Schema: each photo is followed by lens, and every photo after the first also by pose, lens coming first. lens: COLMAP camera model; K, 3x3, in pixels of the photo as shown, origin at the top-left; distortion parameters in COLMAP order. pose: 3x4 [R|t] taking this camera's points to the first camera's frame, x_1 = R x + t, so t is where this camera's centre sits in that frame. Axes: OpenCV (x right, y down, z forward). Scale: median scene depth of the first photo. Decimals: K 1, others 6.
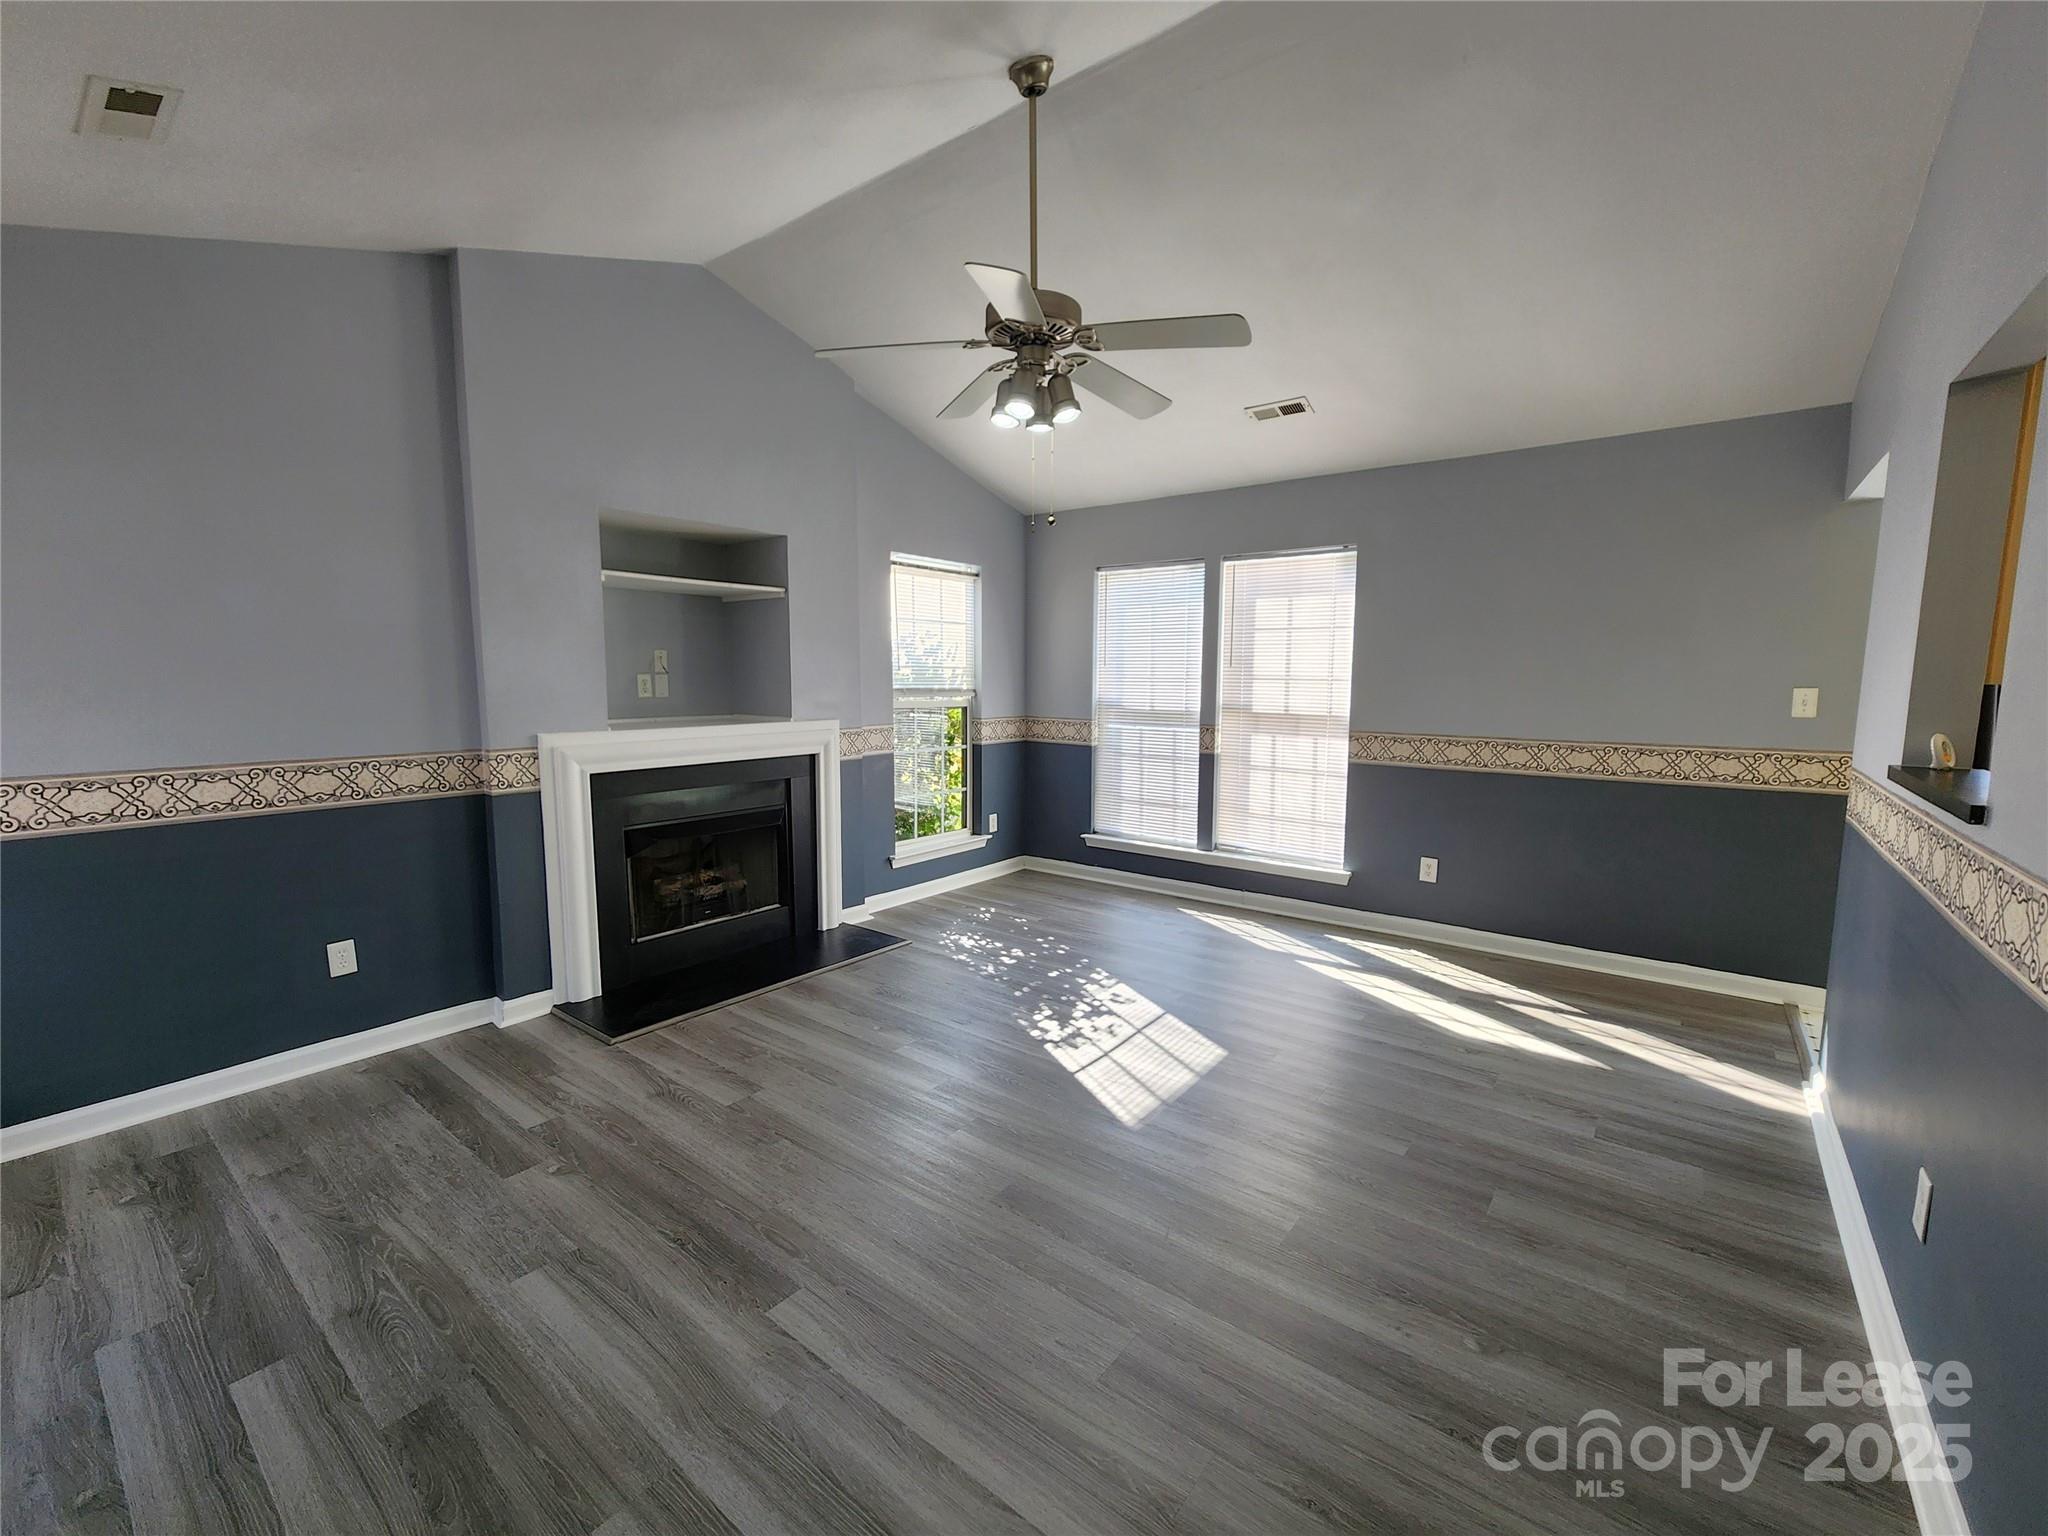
lens RADIAL K [[840.6, 0, 1030.4], [0, 840.6, 767.5], [0, 0, 1]] dist [0.002847, -0.000094]
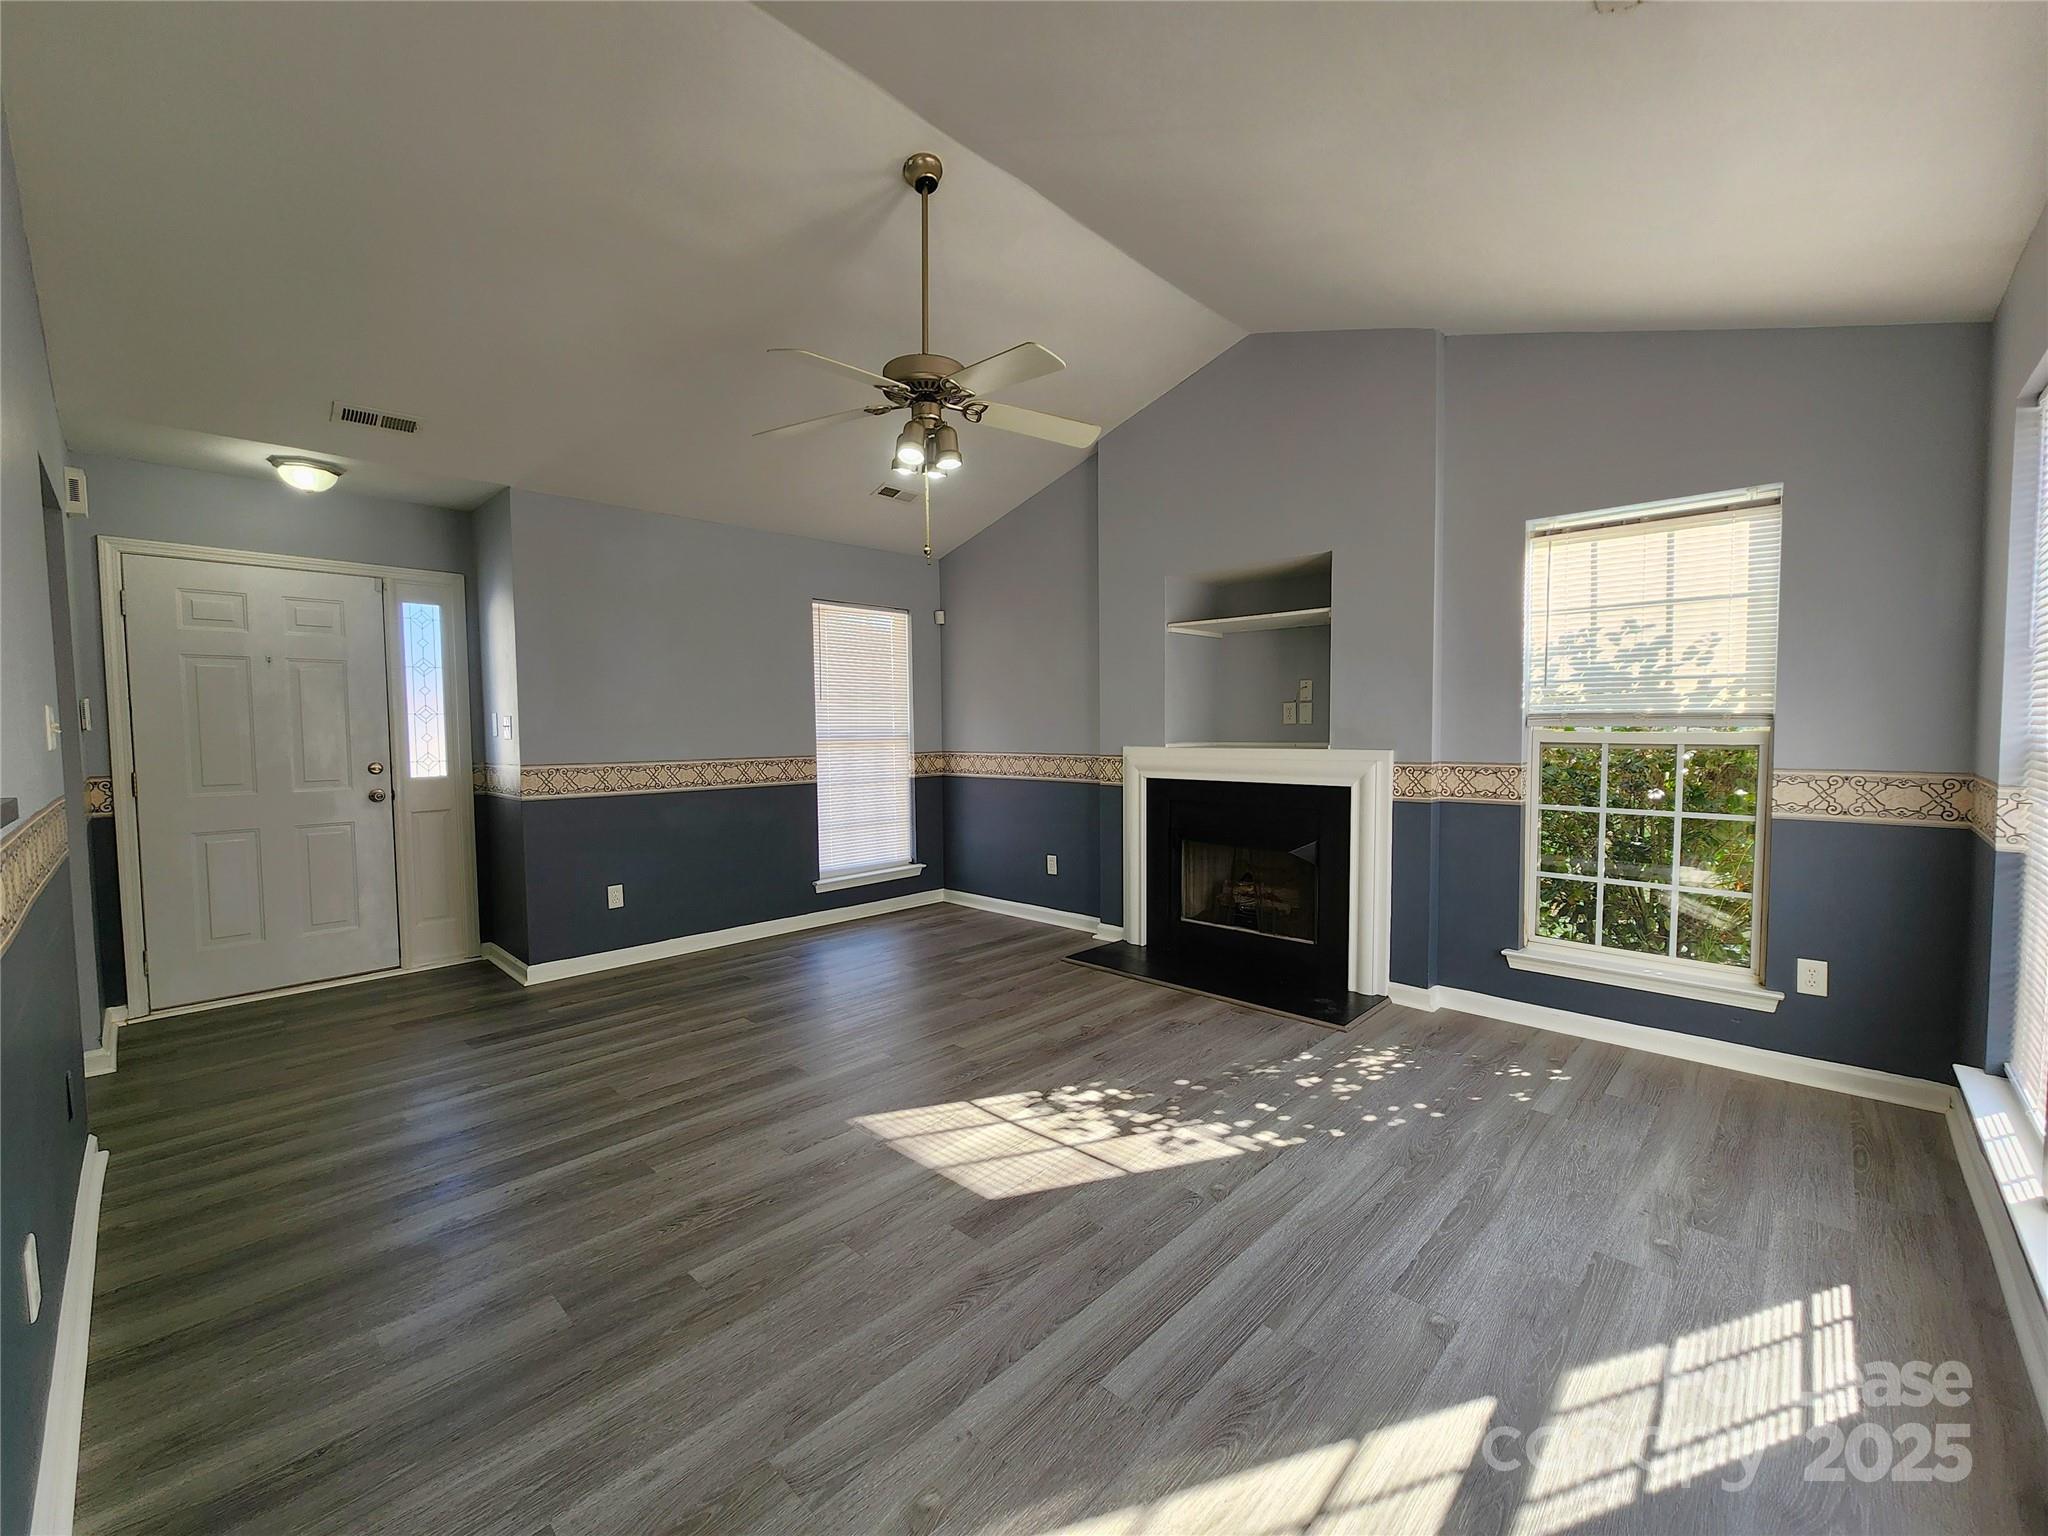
lens RADIAL K [[840.6, 0, 1030.4], [0, 840.6, 767.5], [0, 0, 1]] dist [0.002847, -0.000094]
pose [[-0.097033, 0.047080, -0.994167, 0.739265], [-0.100881, 0.993271, 0.056884, -0.059983], [0.990155, 0.105813, -0.091631, 0.837735]]
